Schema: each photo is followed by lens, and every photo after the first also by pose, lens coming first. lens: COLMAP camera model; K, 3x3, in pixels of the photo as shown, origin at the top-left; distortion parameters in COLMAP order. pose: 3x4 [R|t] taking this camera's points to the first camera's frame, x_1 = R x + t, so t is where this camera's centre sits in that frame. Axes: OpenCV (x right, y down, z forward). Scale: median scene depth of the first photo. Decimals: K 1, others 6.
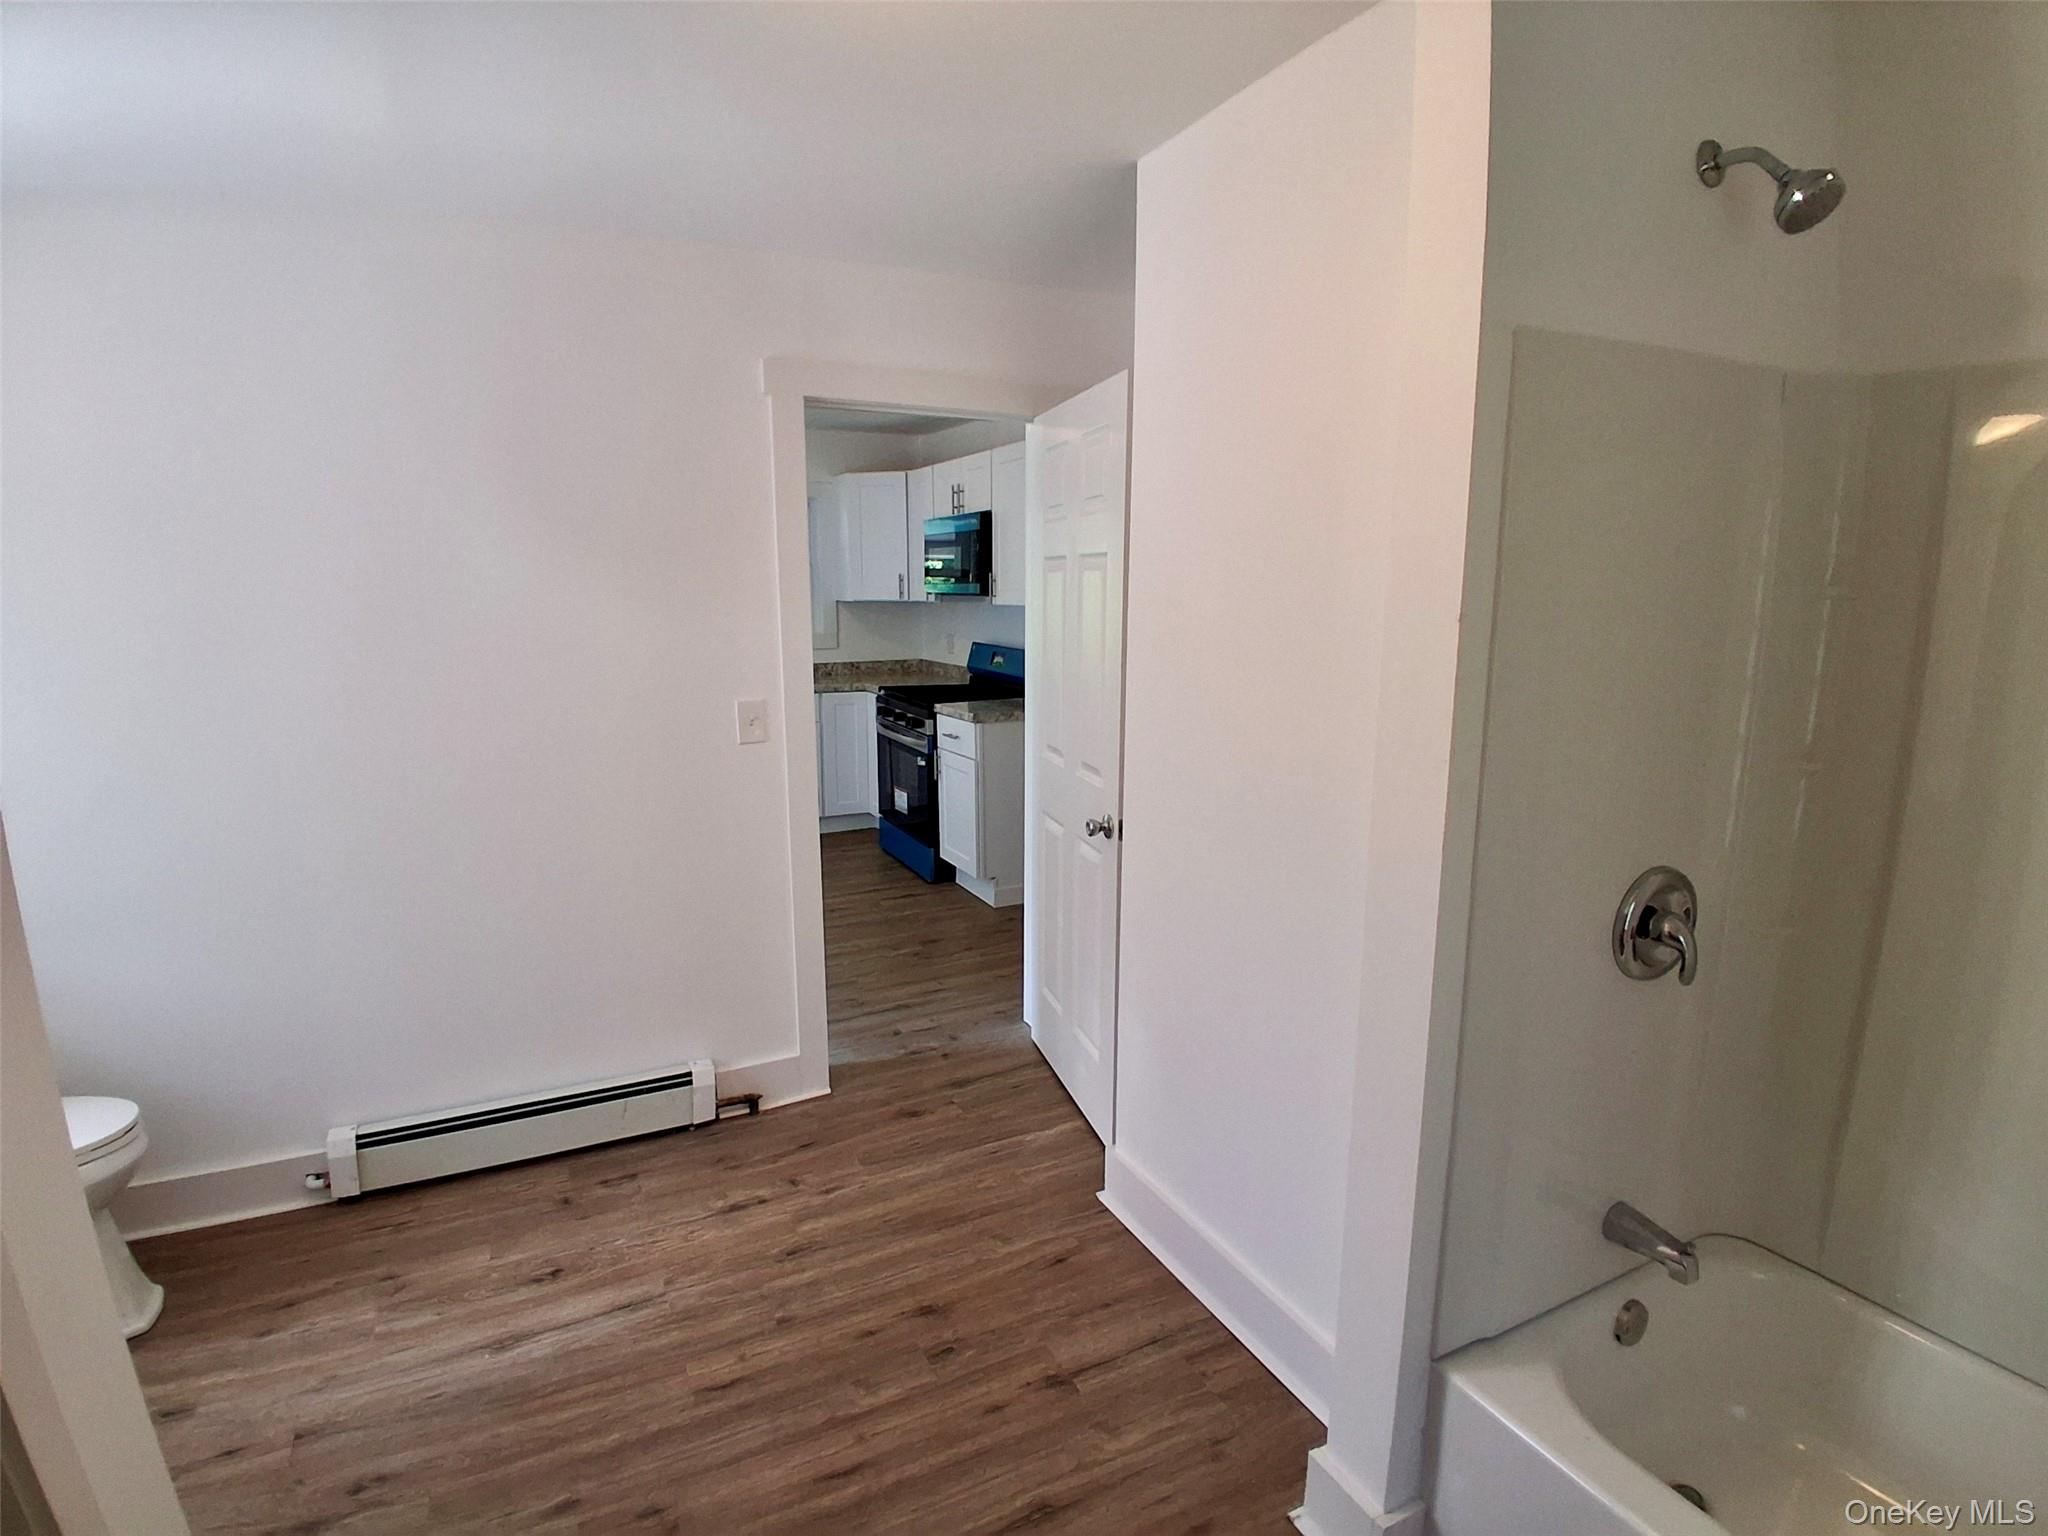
lens RADIAL K [[1025.6, 0, 1009.5], [0, 1025.6, 765.9], [0, 0, 1]] dist [-0.007075, -0.028664]
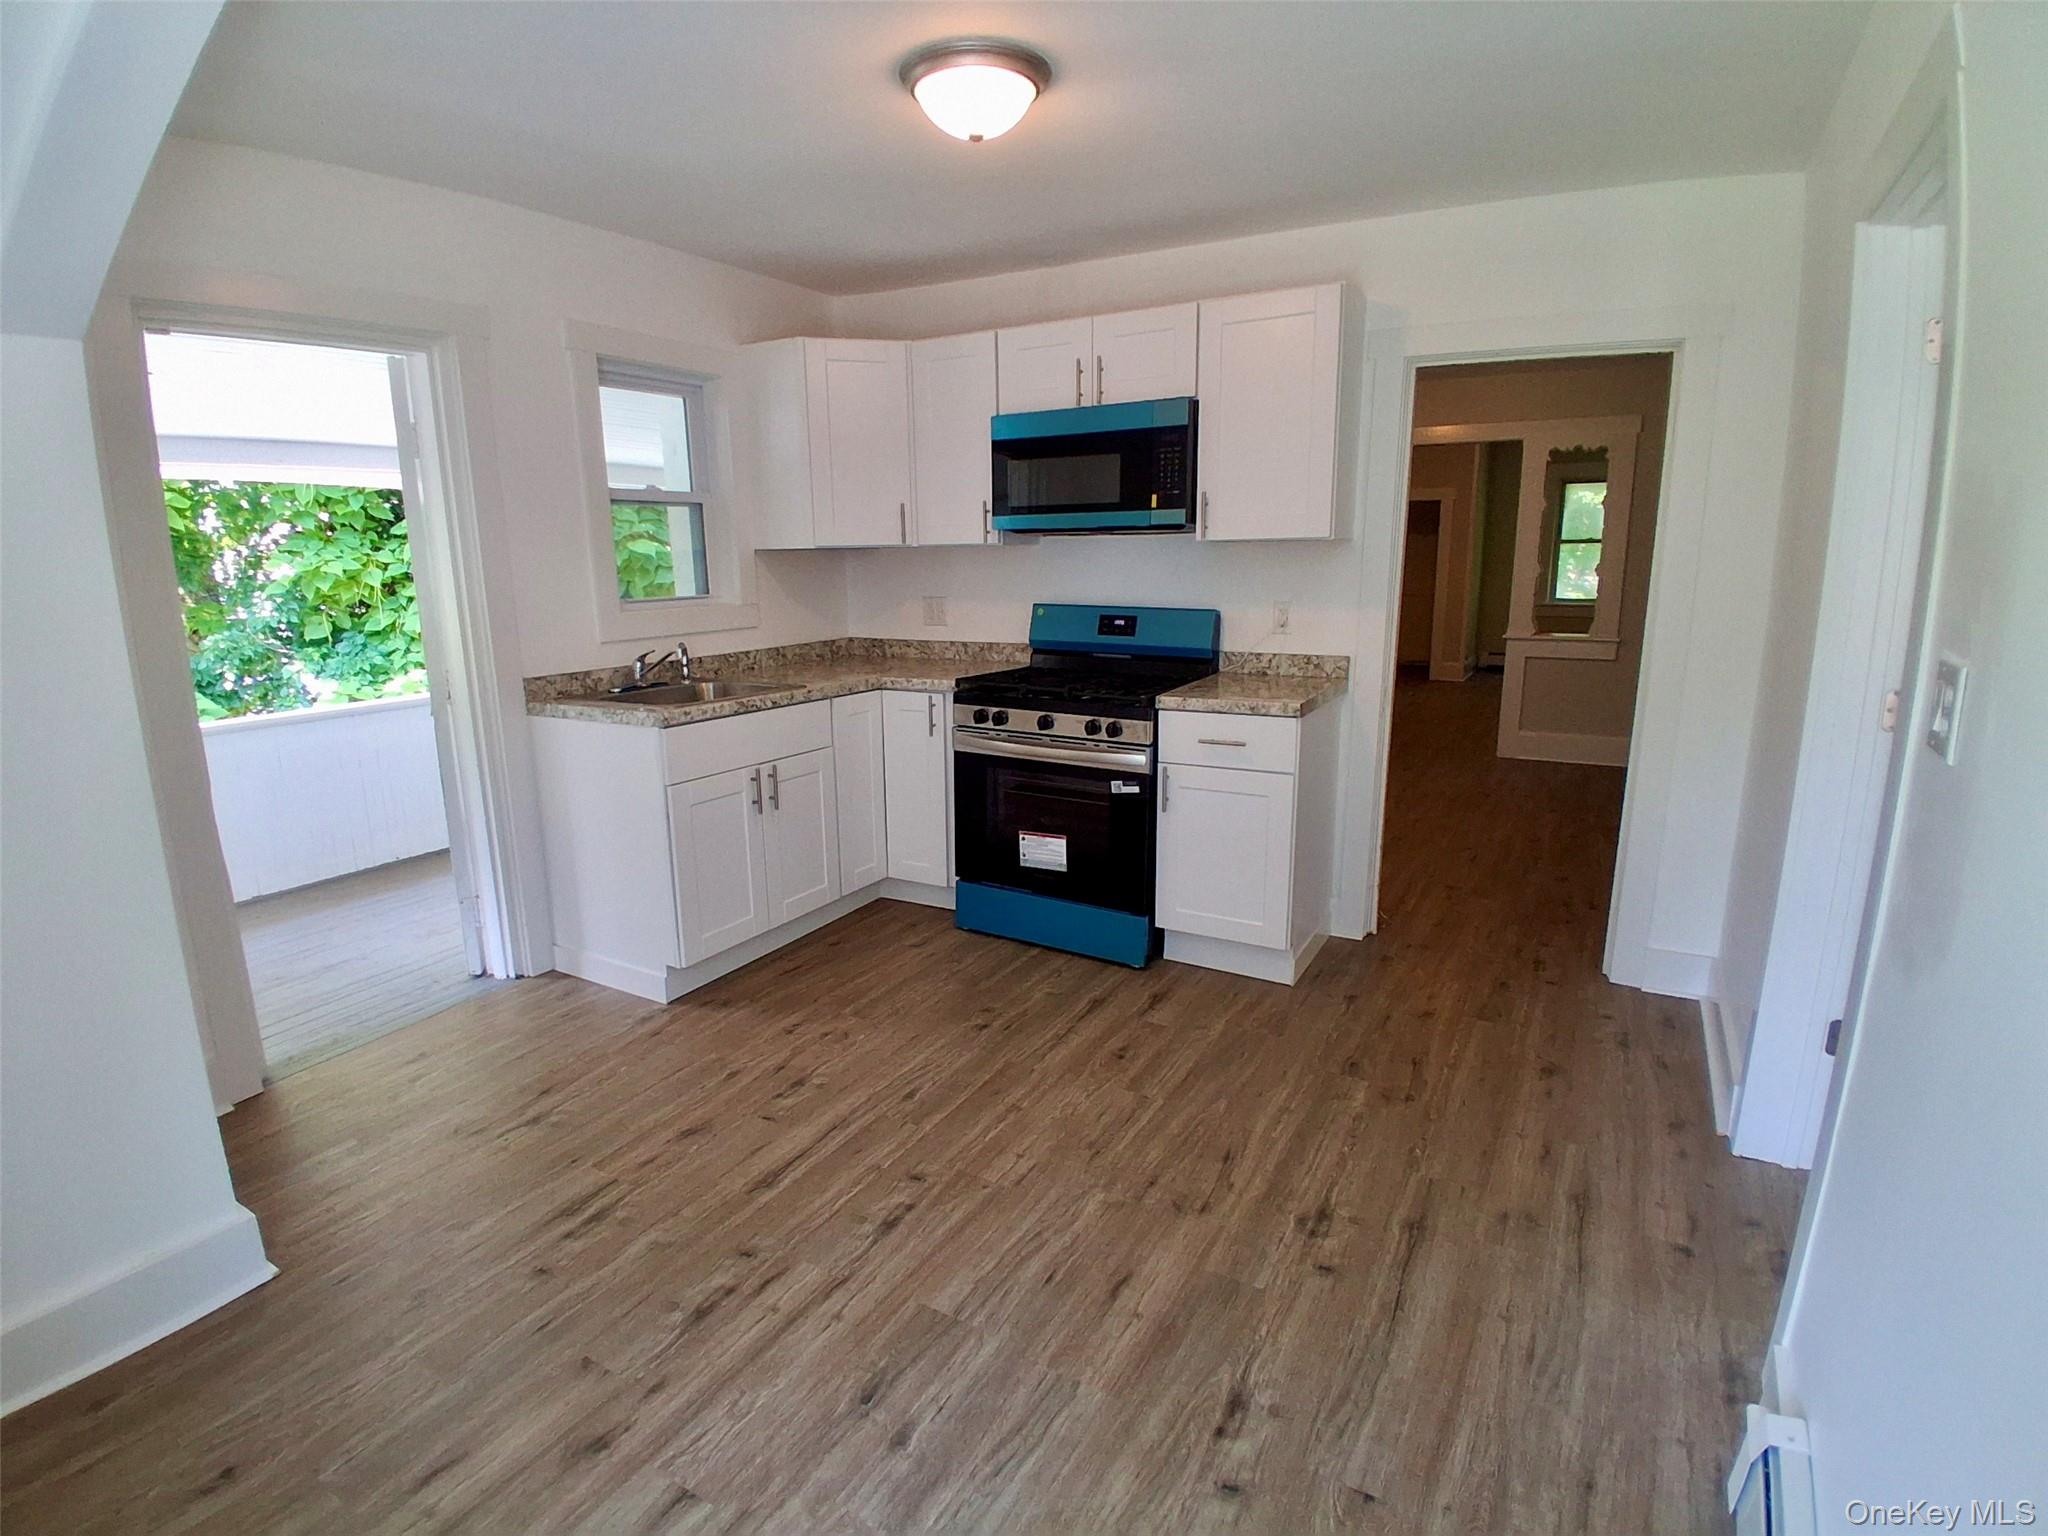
lens RADIAL K [[1025.6, 0, 1021.9], [0, 1025.6, 777.3], [0, 0, 1]] dist [-0.007075, -0.028664]
pose [[0.839432, -0.122694, 0.529434, -0.463252], [0.105920, 0.992437, 0.062054, -0.055201], [-0.533044, 0.003988, 0.846078, 0.472815]]
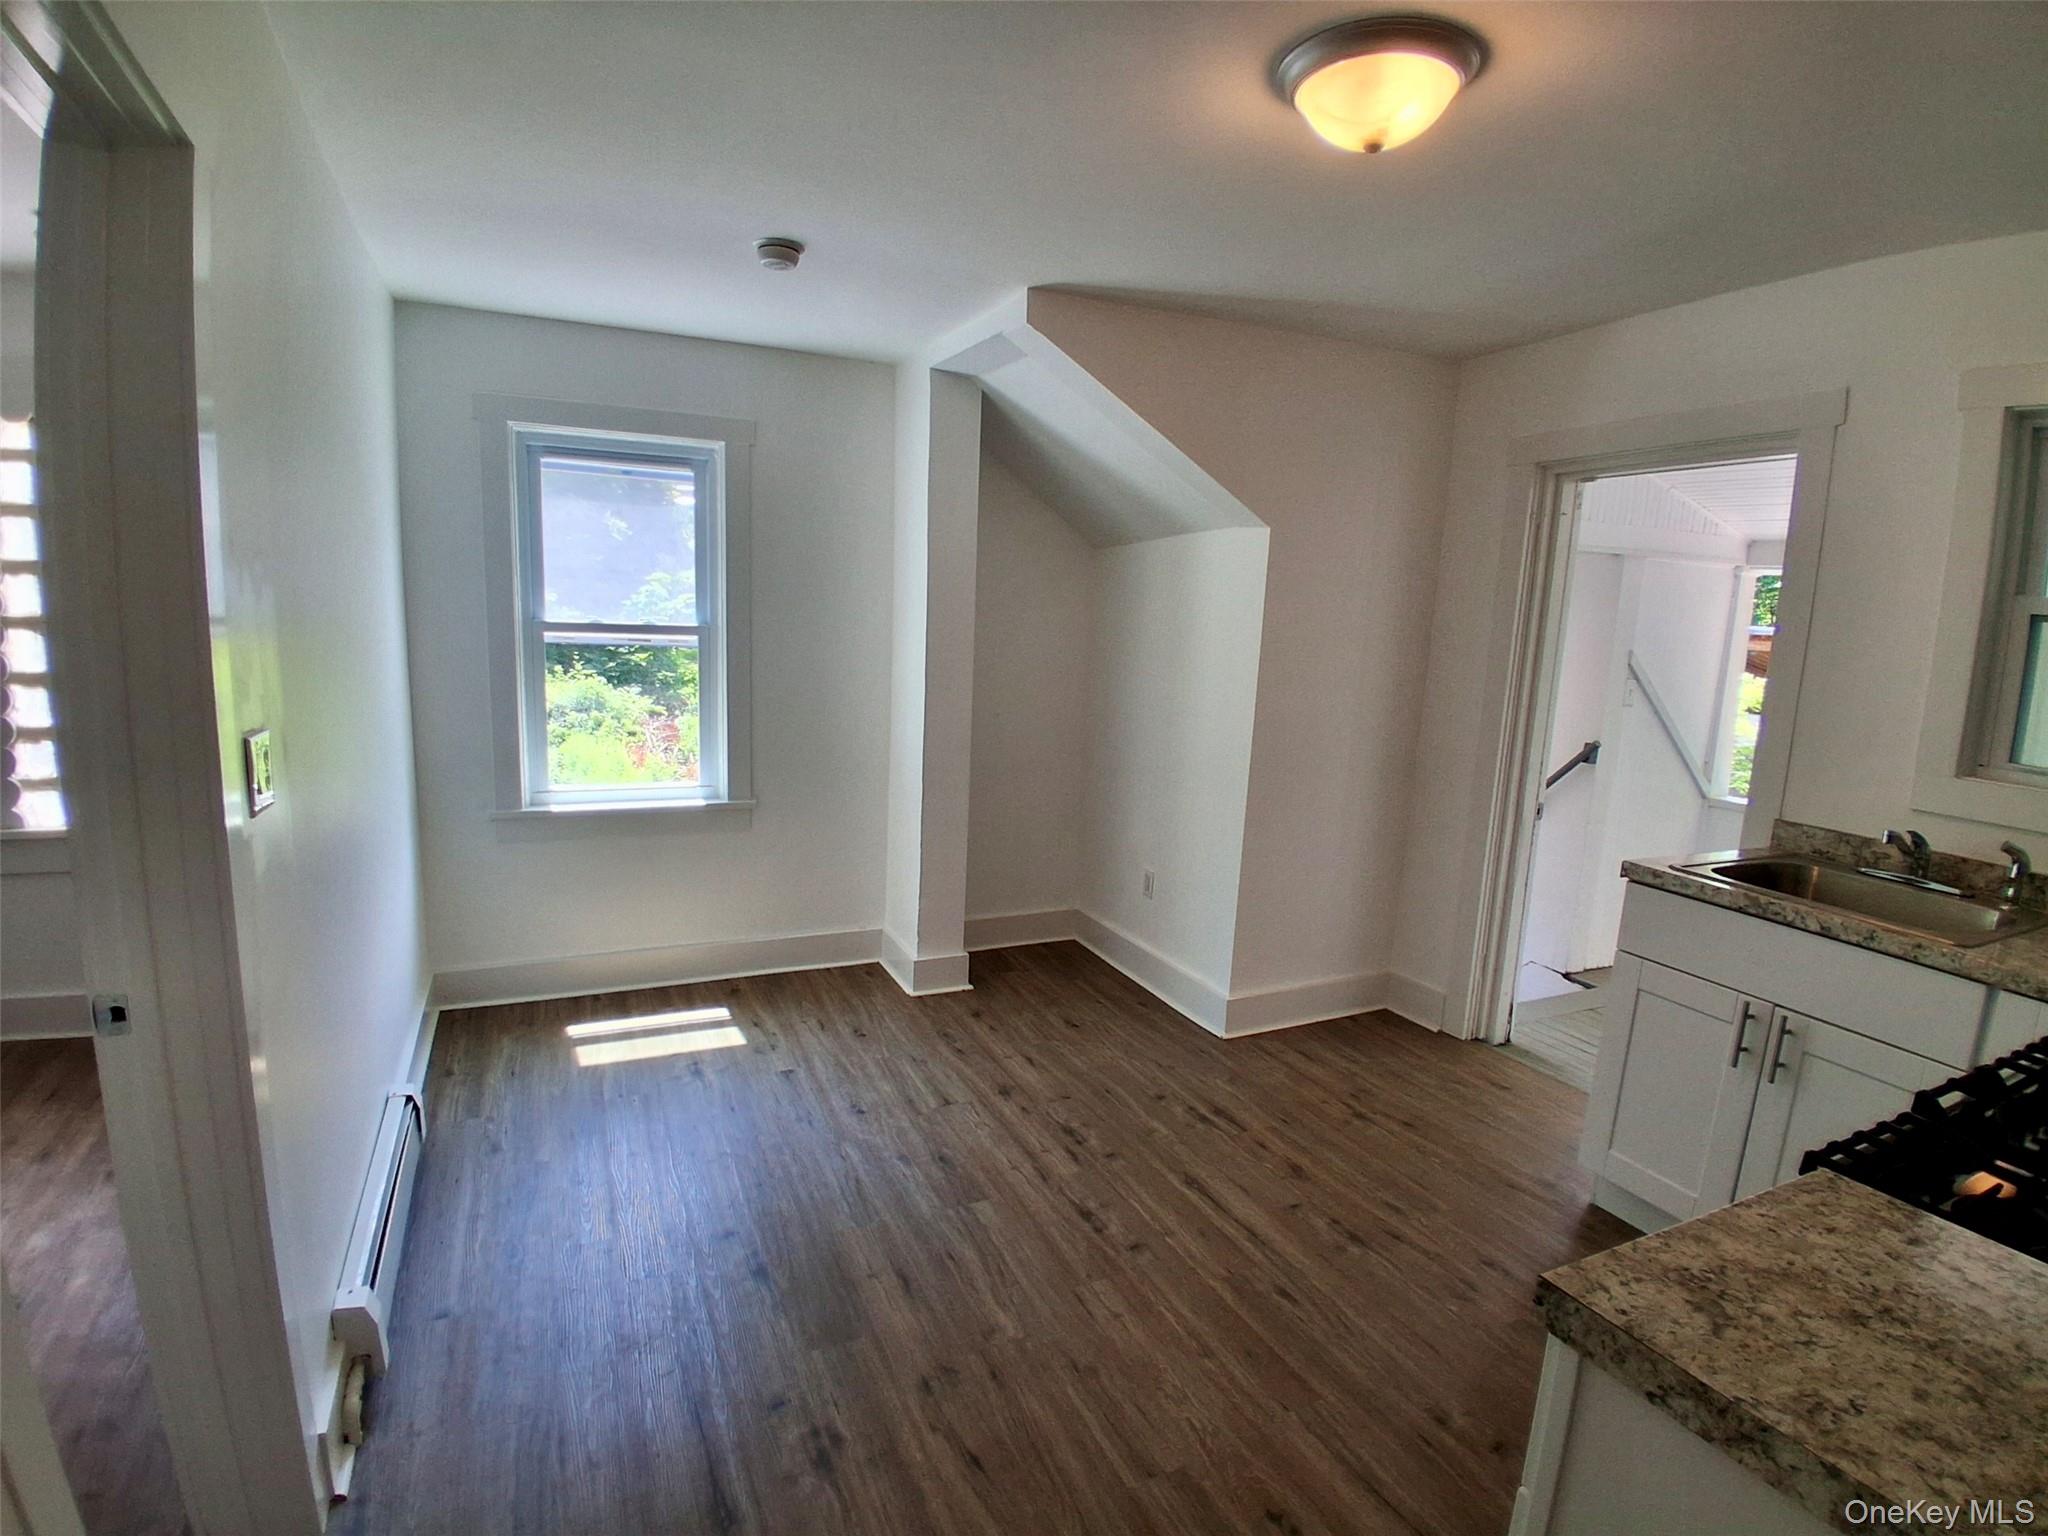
lens RADIAL K [[1025.6, 0, 1001.5], [0, 1025.6, 752.9], [0, 0, 1]] dist [-0.007075, -0.028664]
pose [[-0.059962, 0.147337, -0.987267, 0.121215], [-0.217983, 0.963243, 0.156991, -0.132877], [0.974109, 0.224621, -0.025641, 0.766712]]
